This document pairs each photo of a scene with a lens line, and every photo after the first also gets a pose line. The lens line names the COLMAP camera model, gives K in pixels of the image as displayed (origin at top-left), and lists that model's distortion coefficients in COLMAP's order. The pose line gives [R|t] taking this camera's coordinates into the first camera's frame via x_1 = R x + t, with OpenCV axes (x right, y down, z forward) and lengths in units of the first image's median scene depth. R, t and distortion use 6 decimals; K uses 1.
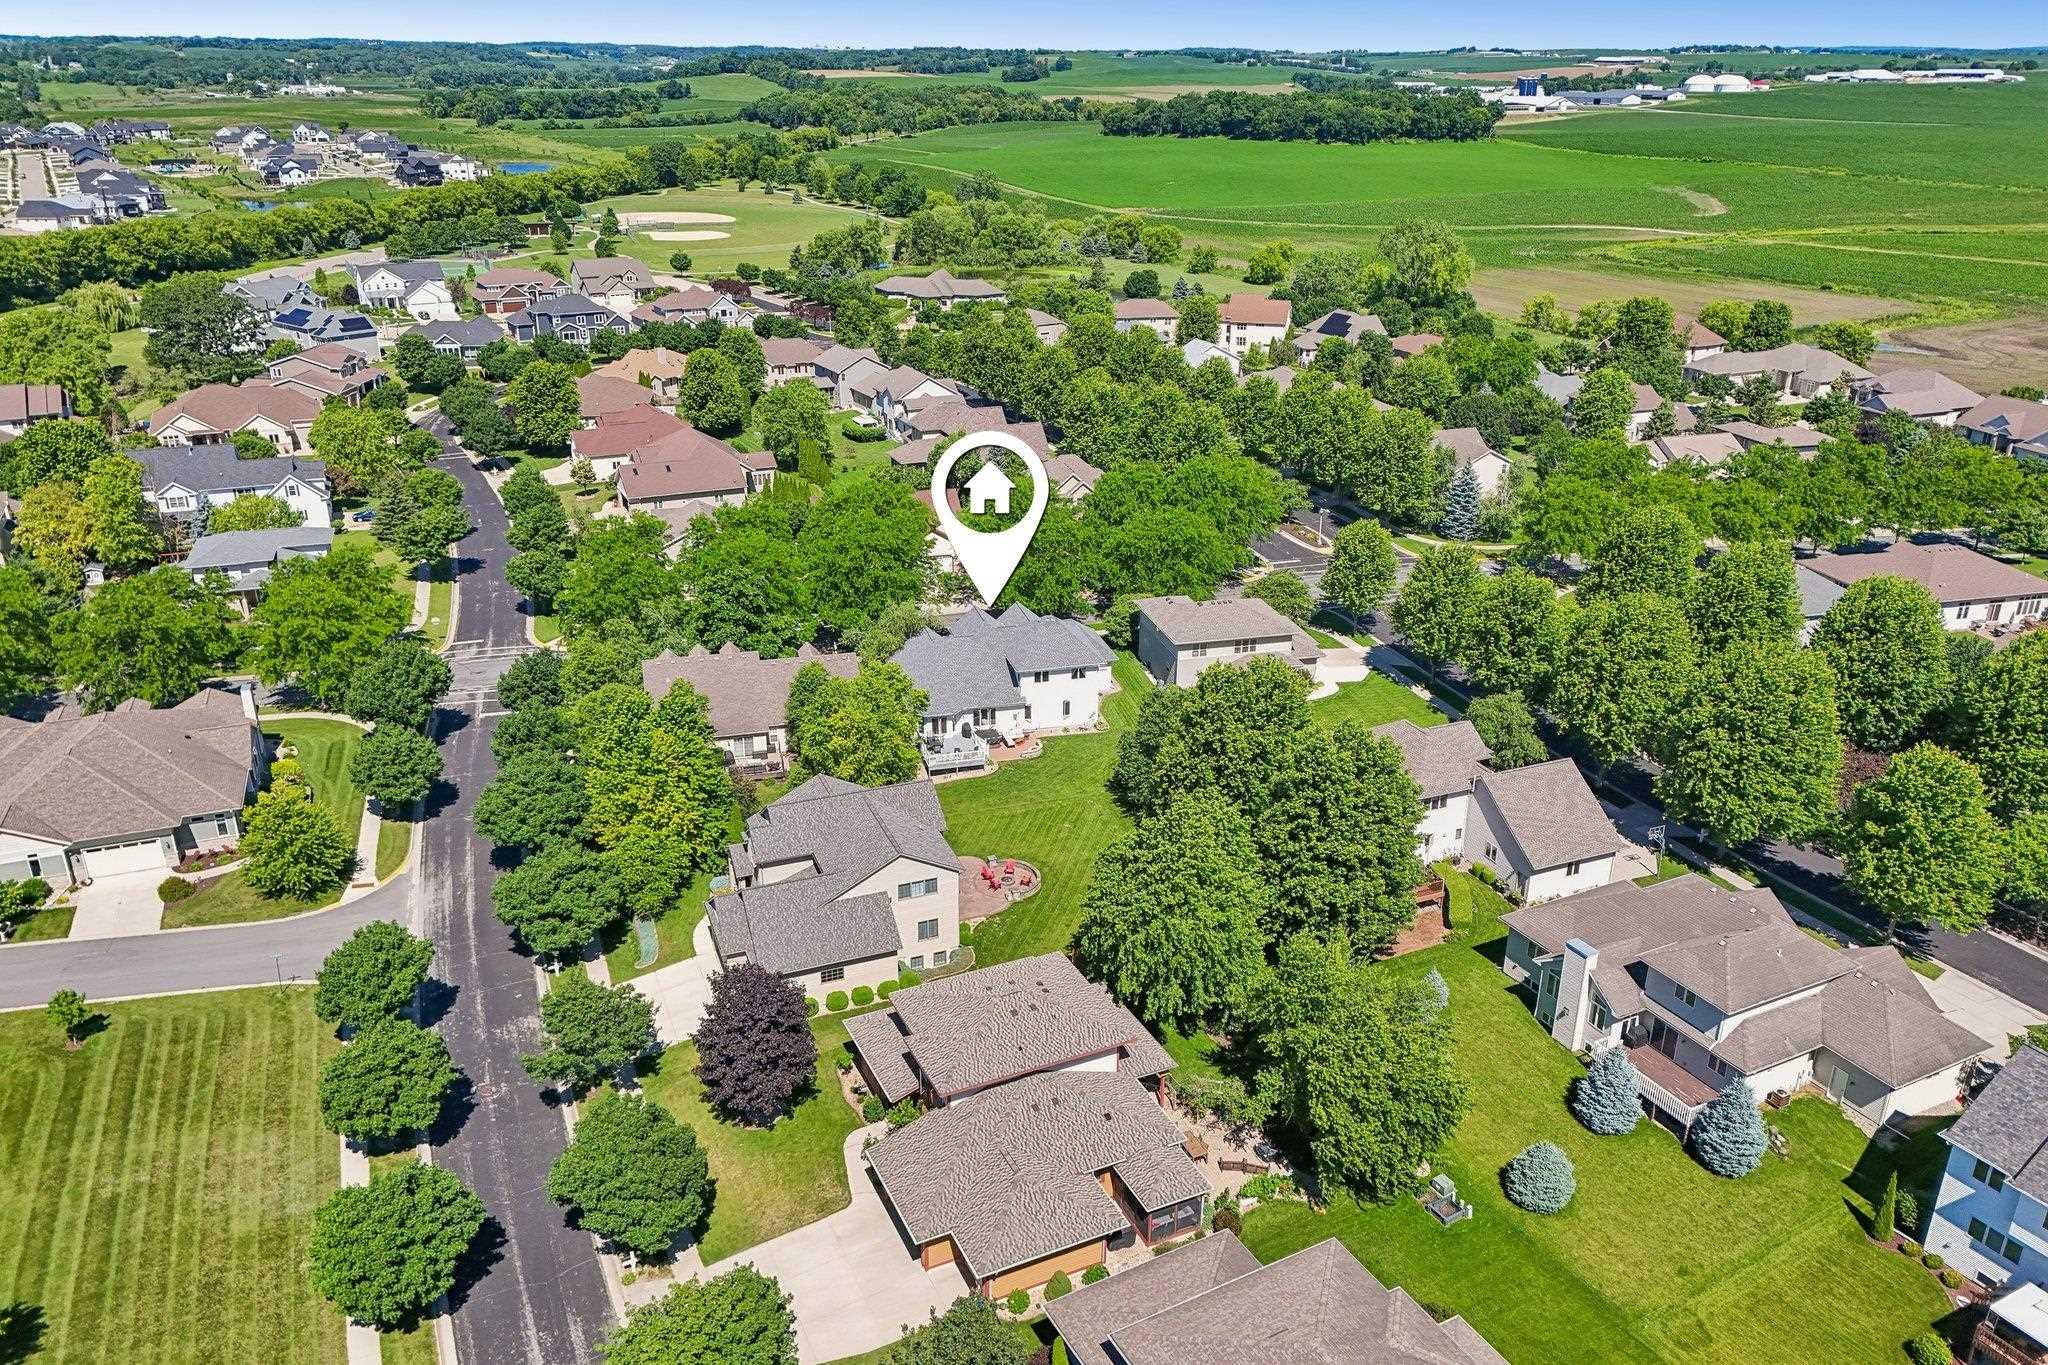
lens RADIAL K [[1492.9, 0, 1024.0], [0, 1492.9, 682.5], [0, 0, 1]] dist [0.064639, -0.058818]
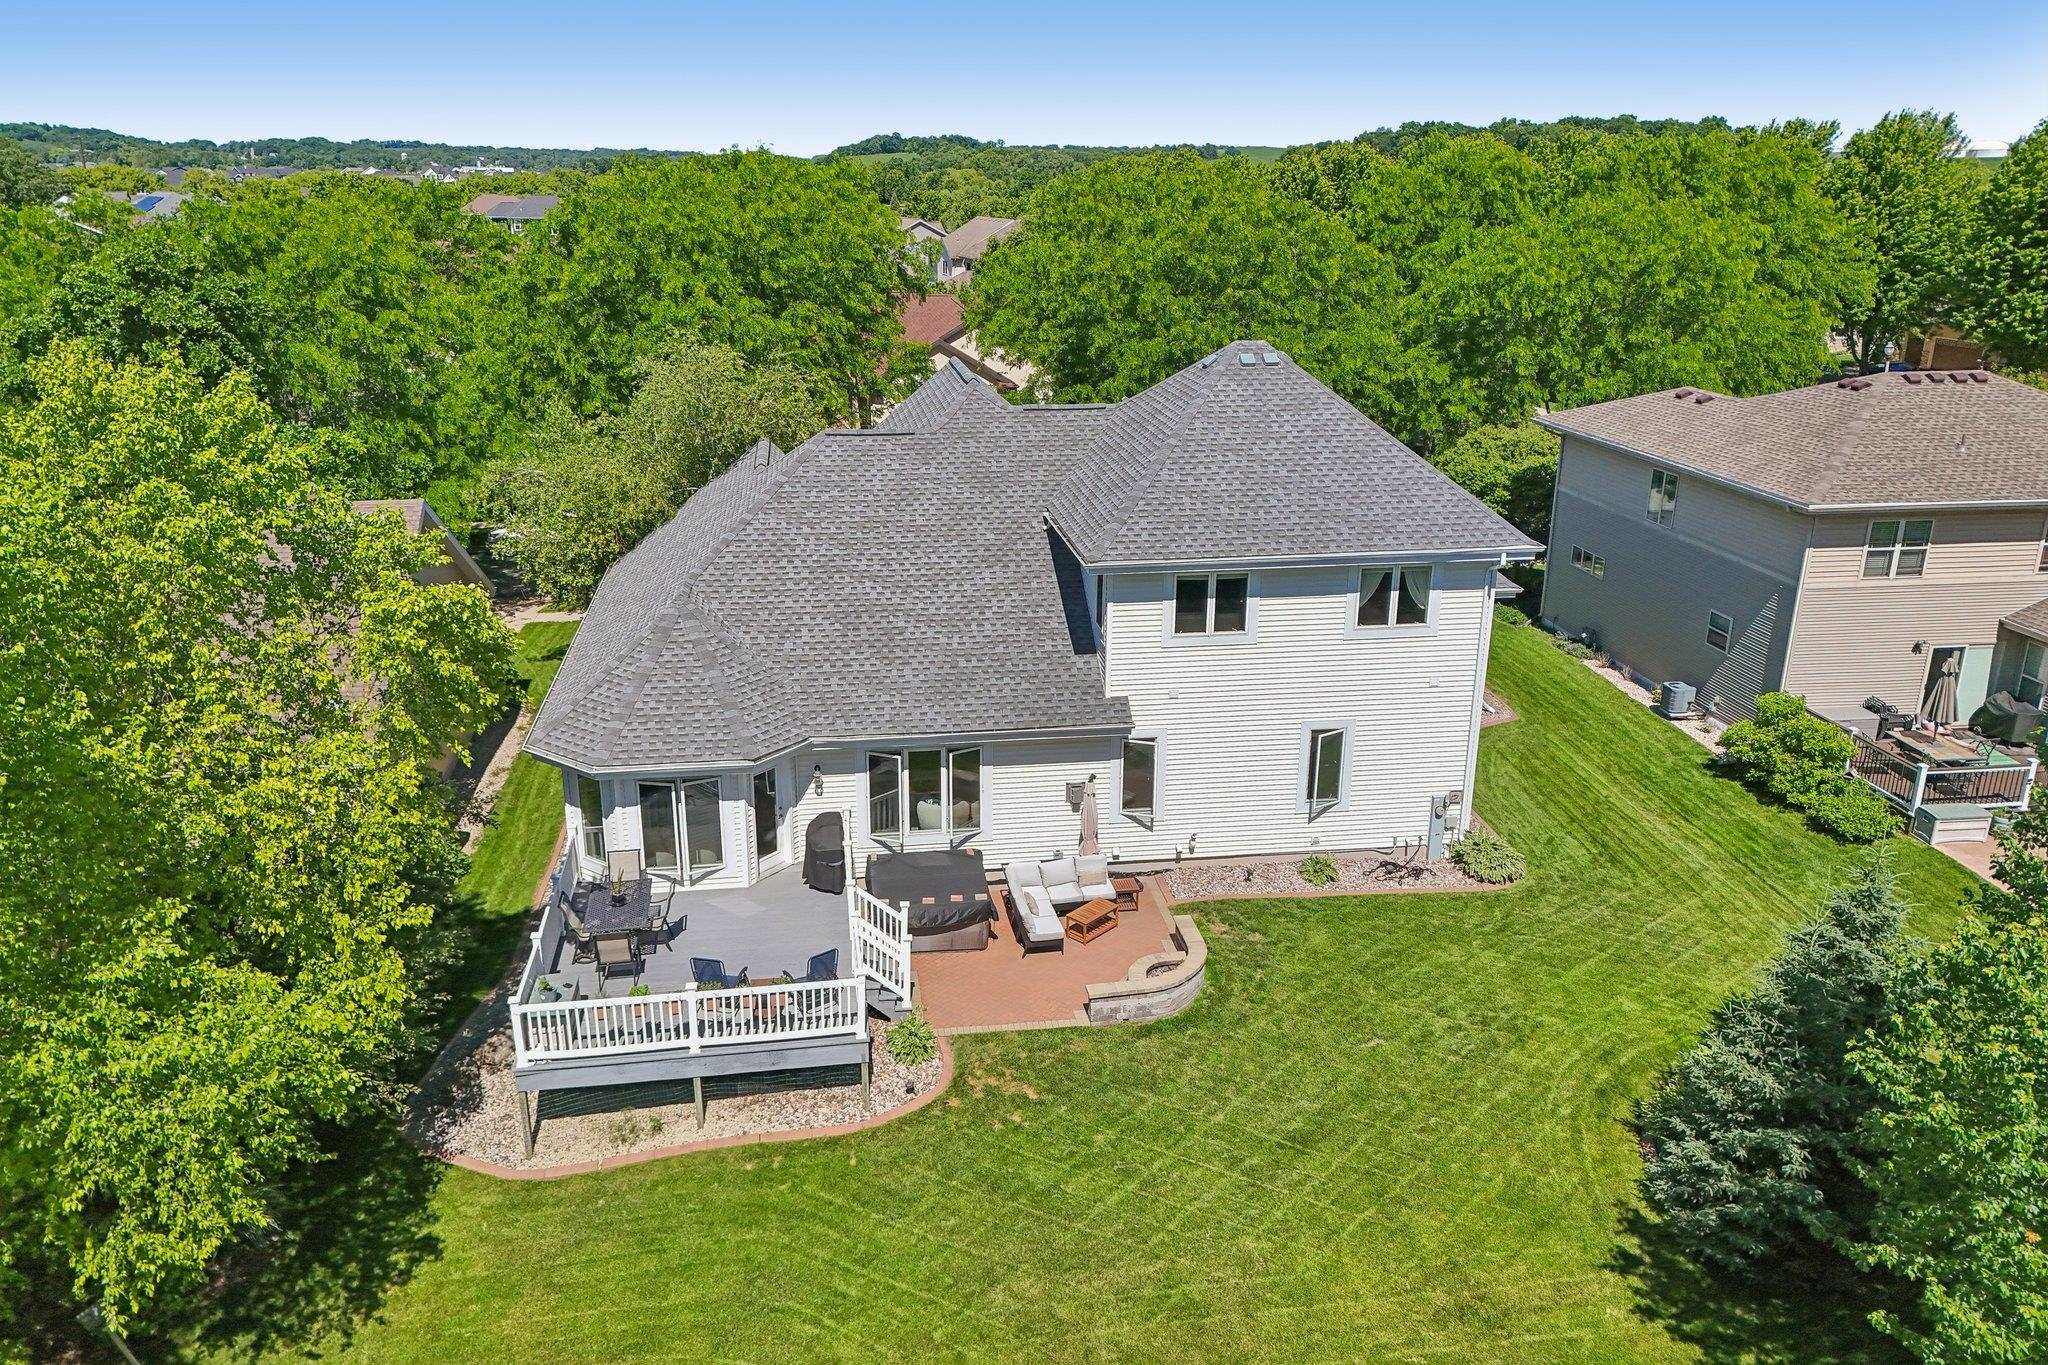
lens RADIAL K [[1492.9, 0, 1024.0], [0, 1492.9, 682.5], [0, 0, 1]] dist [0.064639, -0.058818]
pose [[0.994415, 0.031743, -0.100653, 0.005749], [-0.038611, 0.997004, -0.067031, 0.016930], [0.098224, 0.070543, 0.992661, 0.627712]]
